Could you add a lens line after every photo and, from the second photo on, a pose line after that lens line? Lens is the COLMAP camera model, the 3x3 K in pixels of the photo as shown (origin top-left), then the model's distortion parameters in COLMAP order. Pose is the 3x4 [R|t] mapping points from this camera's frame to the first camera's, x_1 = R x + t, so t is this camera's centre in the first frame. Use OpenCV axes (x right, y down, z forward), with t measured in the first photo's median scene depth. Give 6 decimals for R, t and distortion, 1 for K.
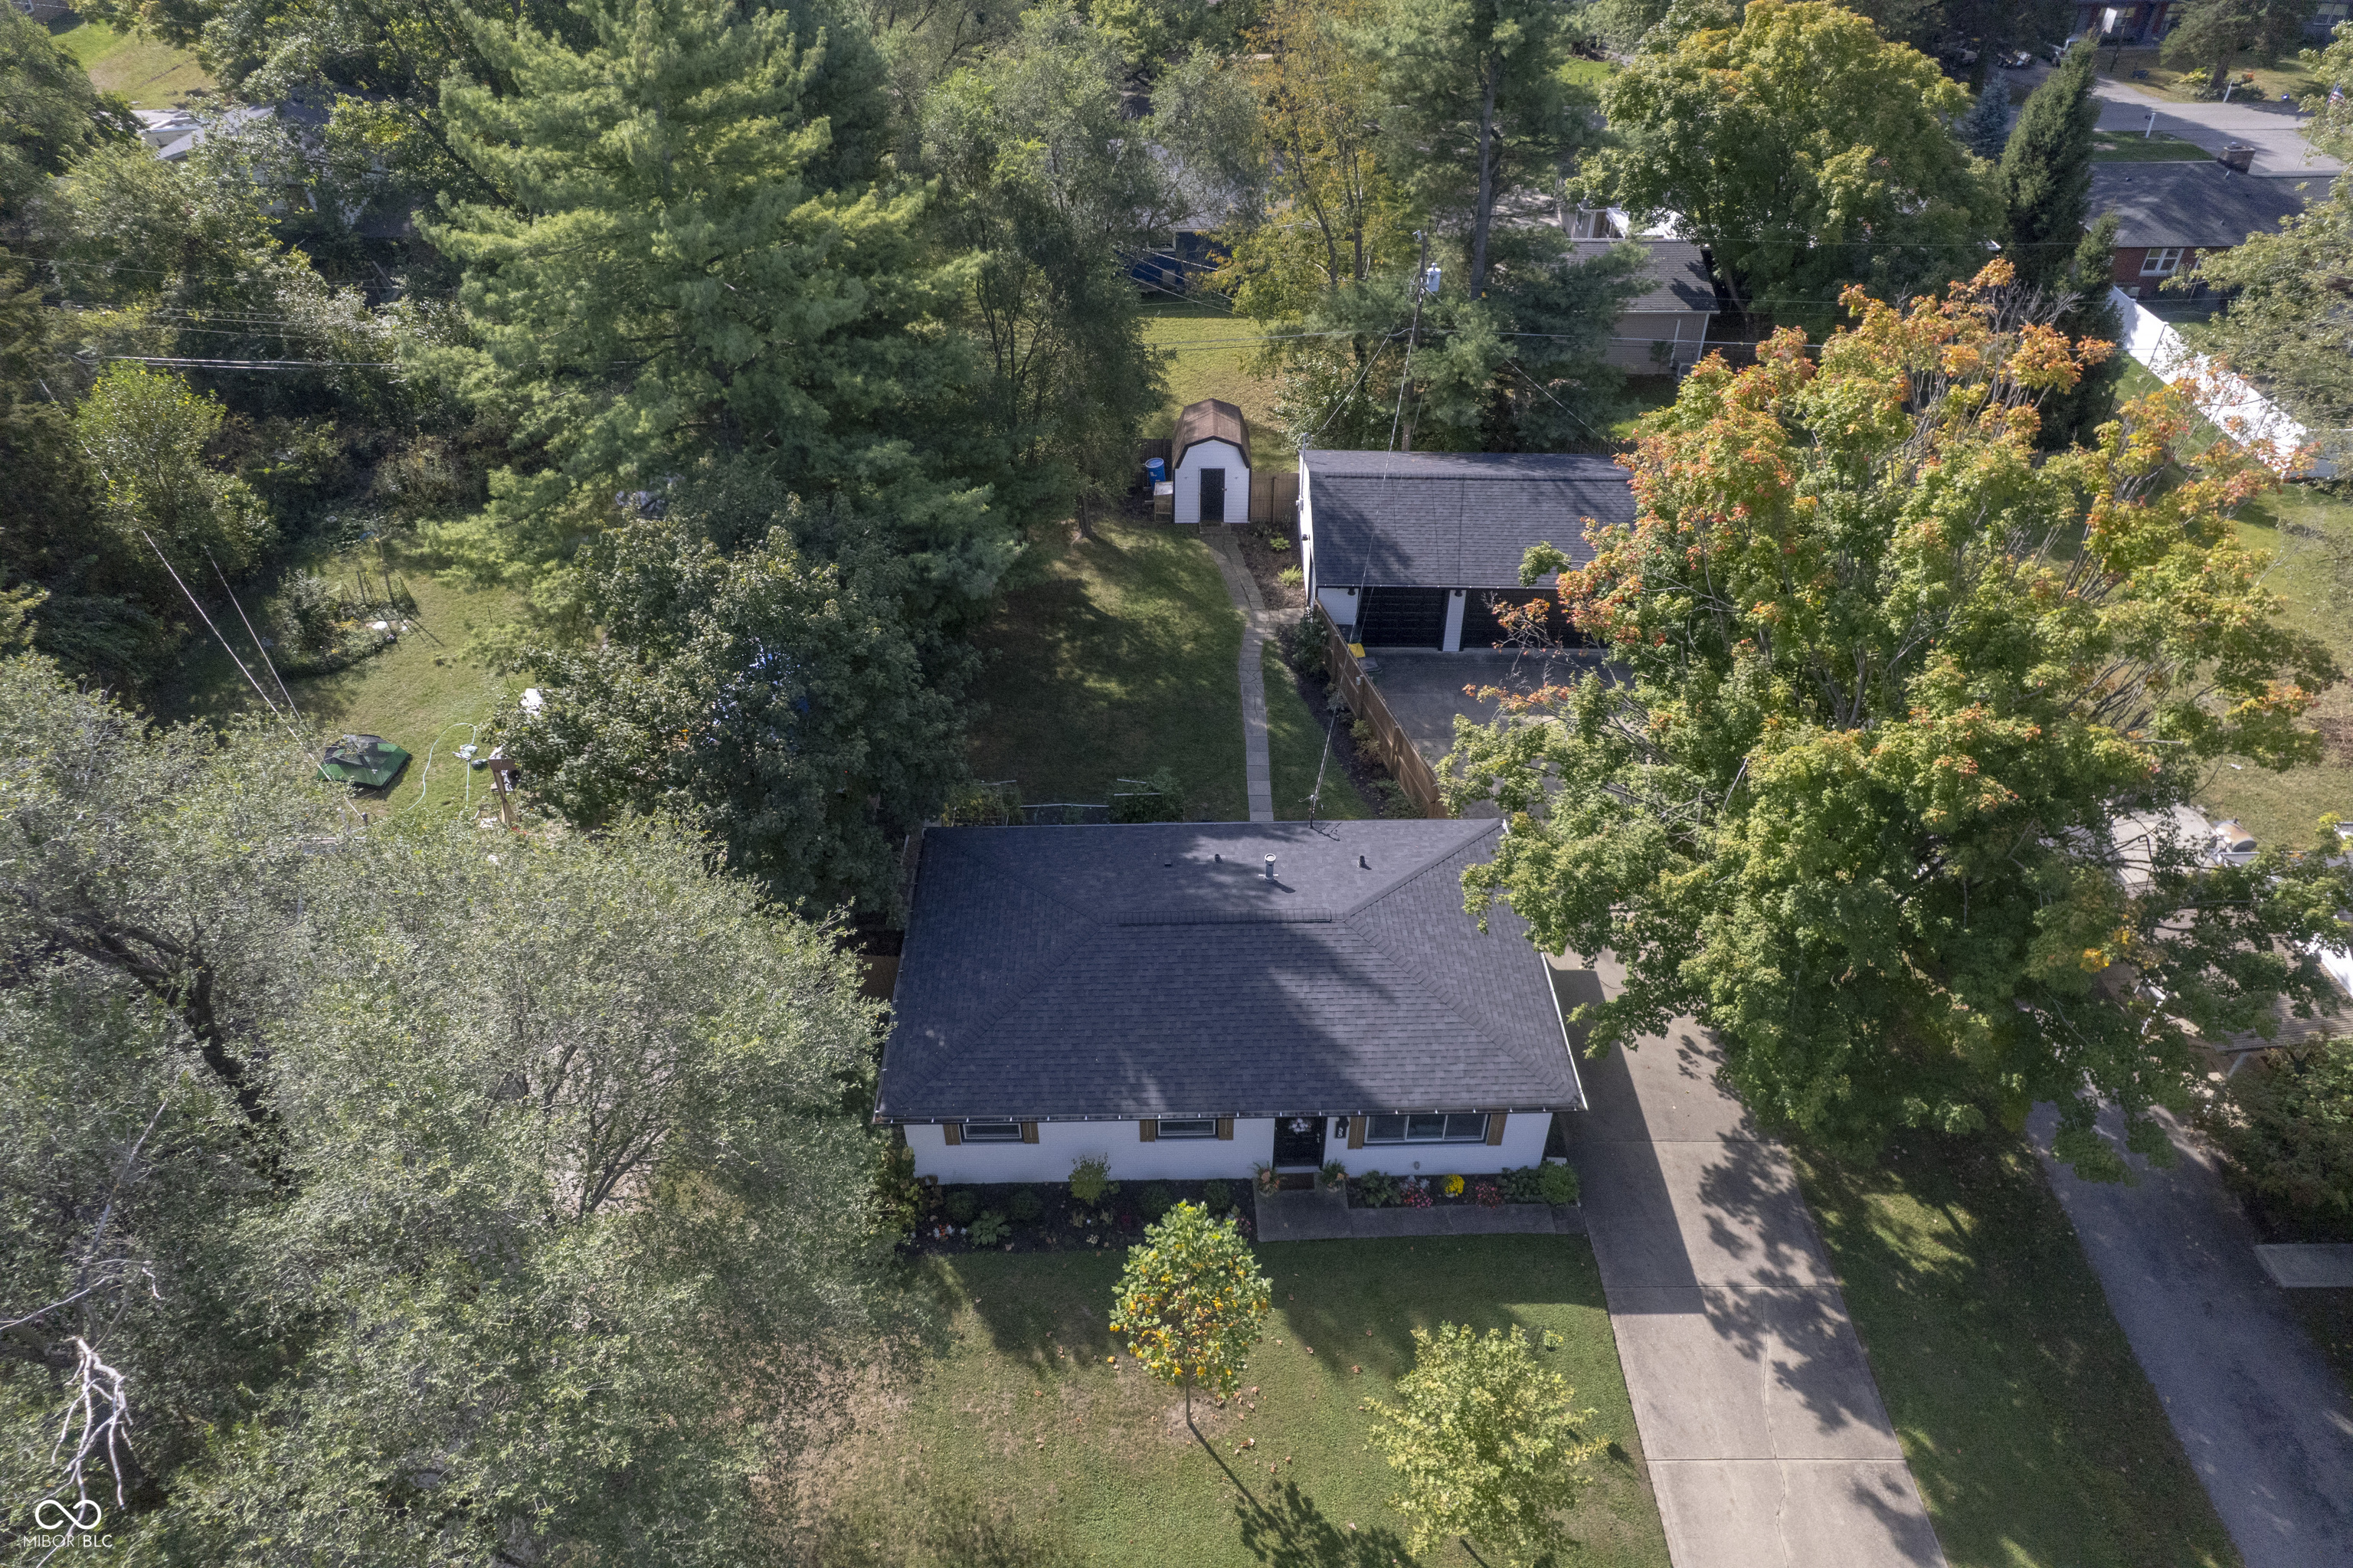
lens RADIAL K [[1499.7, 0, 1176.5], [0, 1499.7, 784.0], [0, 0, 1]] dist [-0.066957, 0.059157]
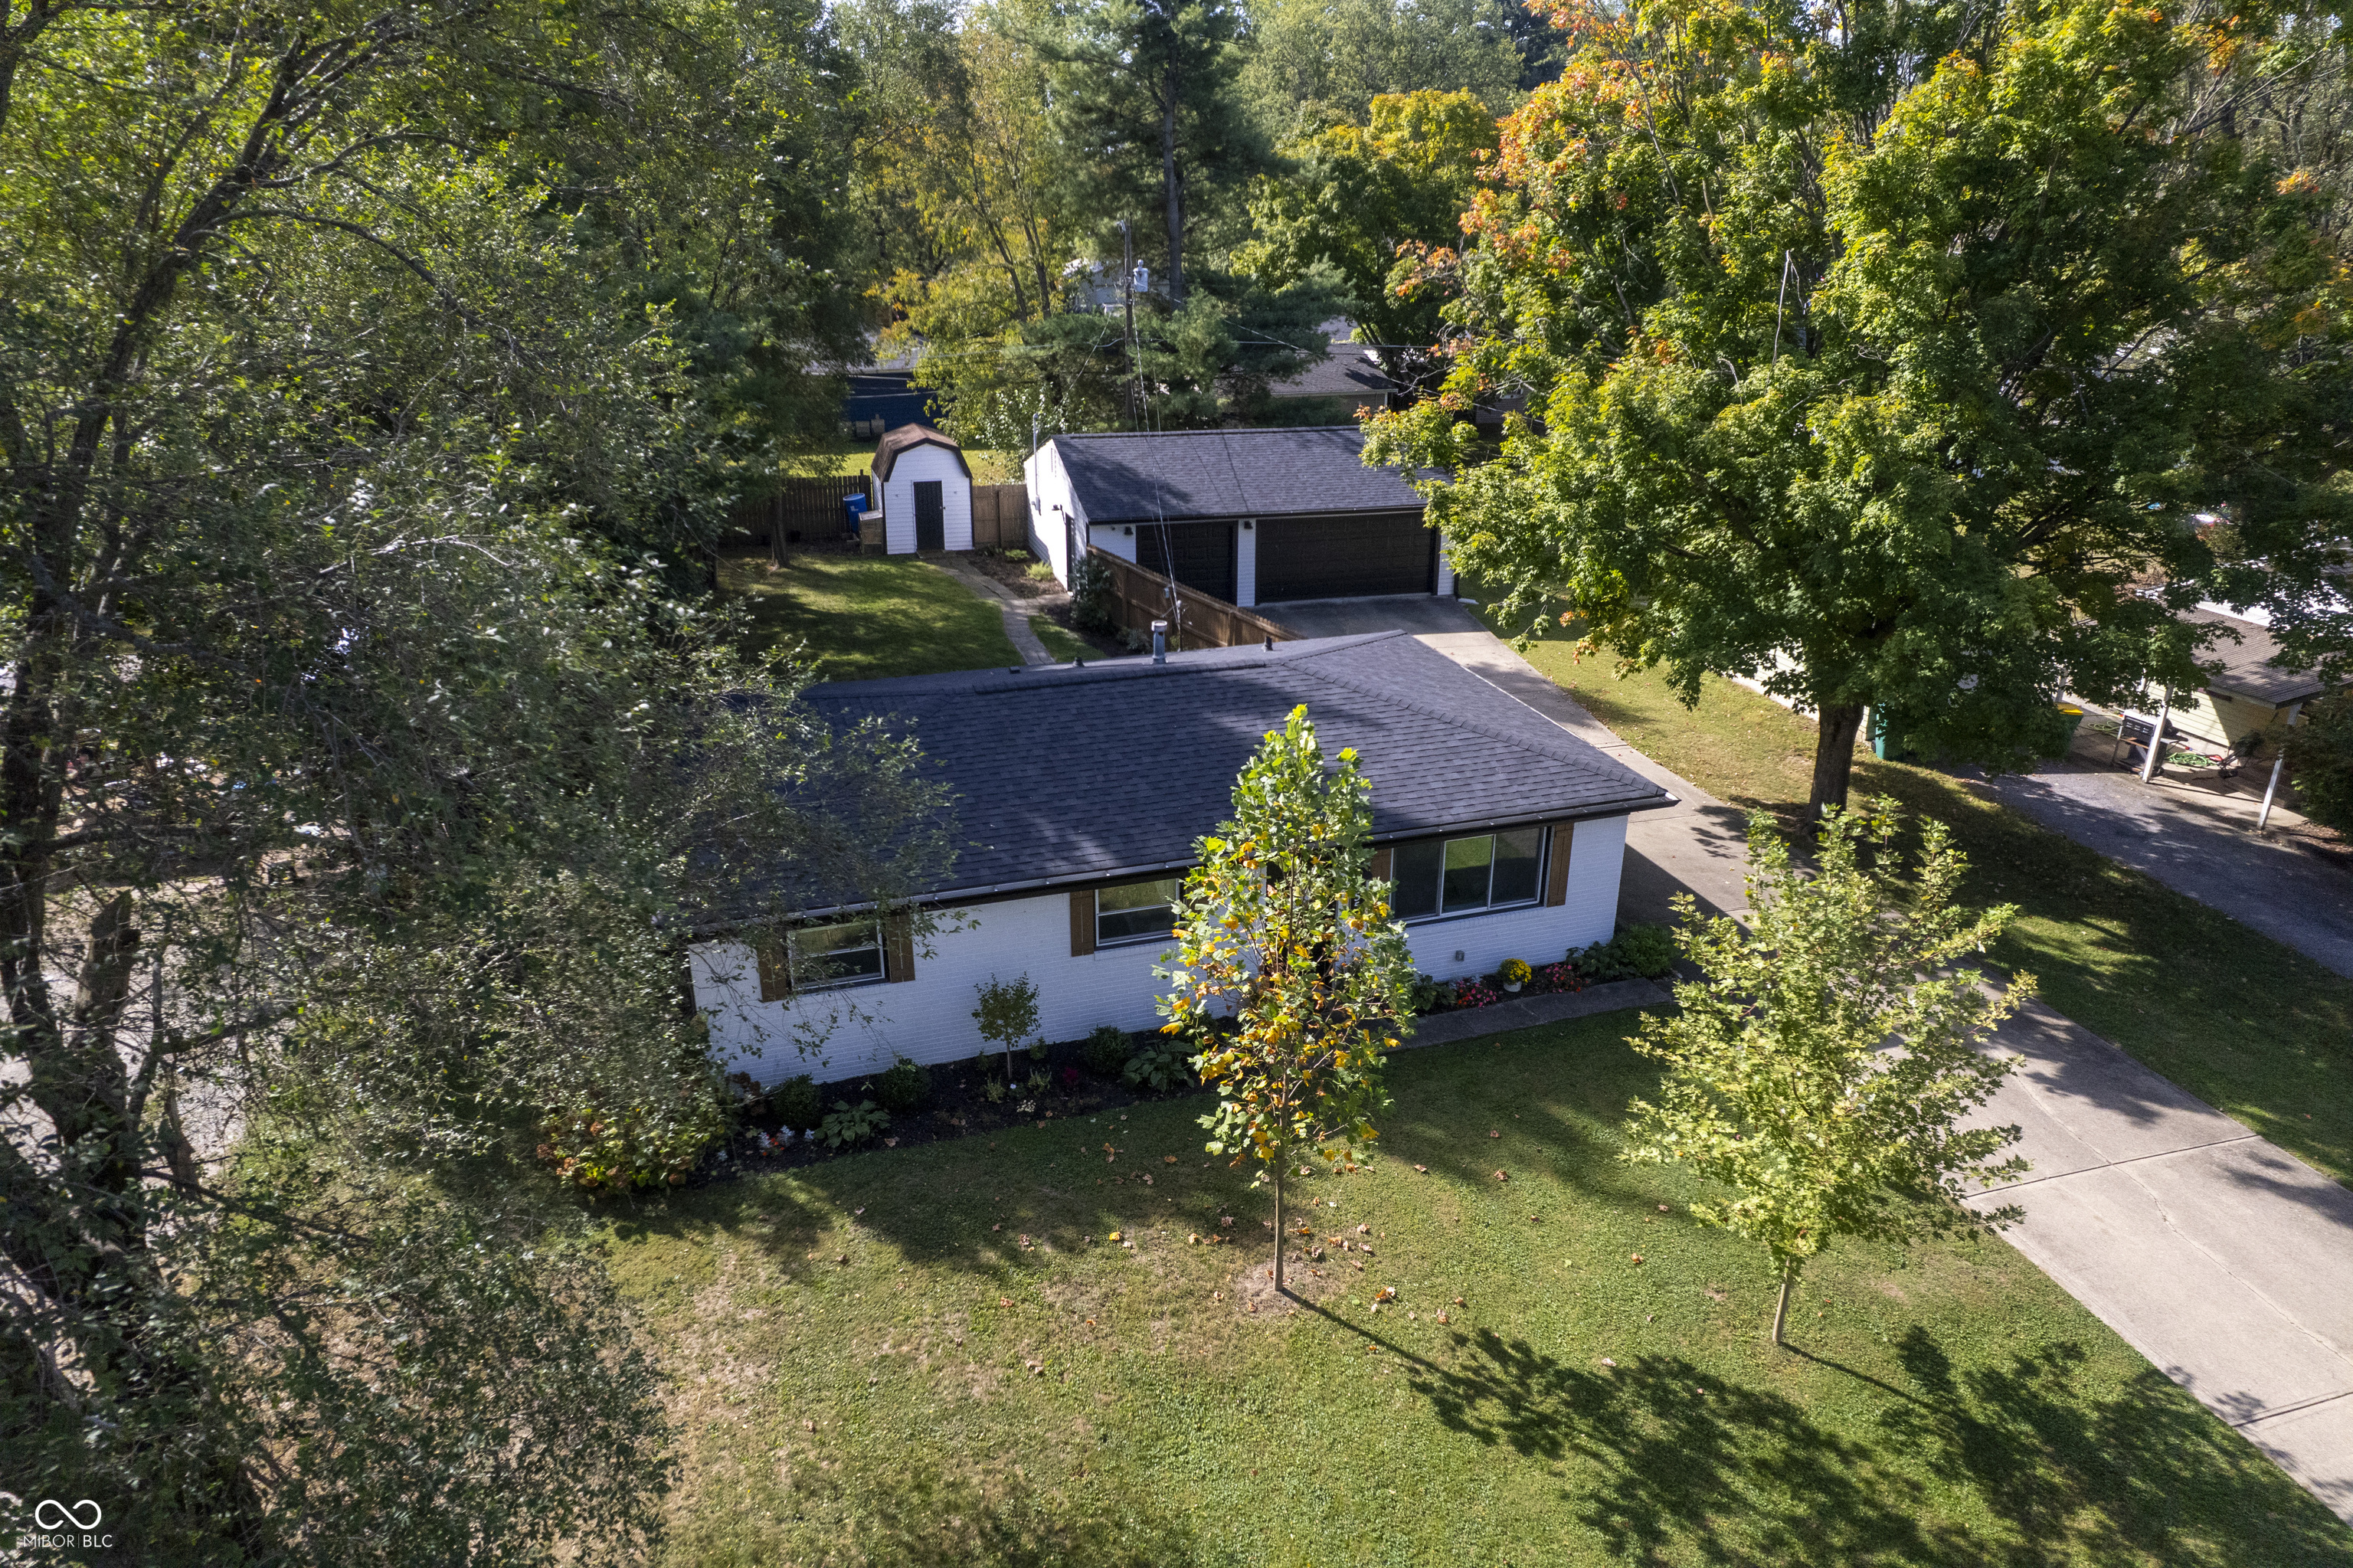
lens RADIAL K [[1499.7, 0, 1176.5], [0, 1499.7, 784.0], [0, 0, 1]] dist [-0.066957, 0.059157]
pose [[0.957725, -0.099319, 0.269998, -0.145756], [0.172545, 0.949283, -0.262850, 0.340916], [-0.230198, 0.298324, 0.926289, 0.362854]]
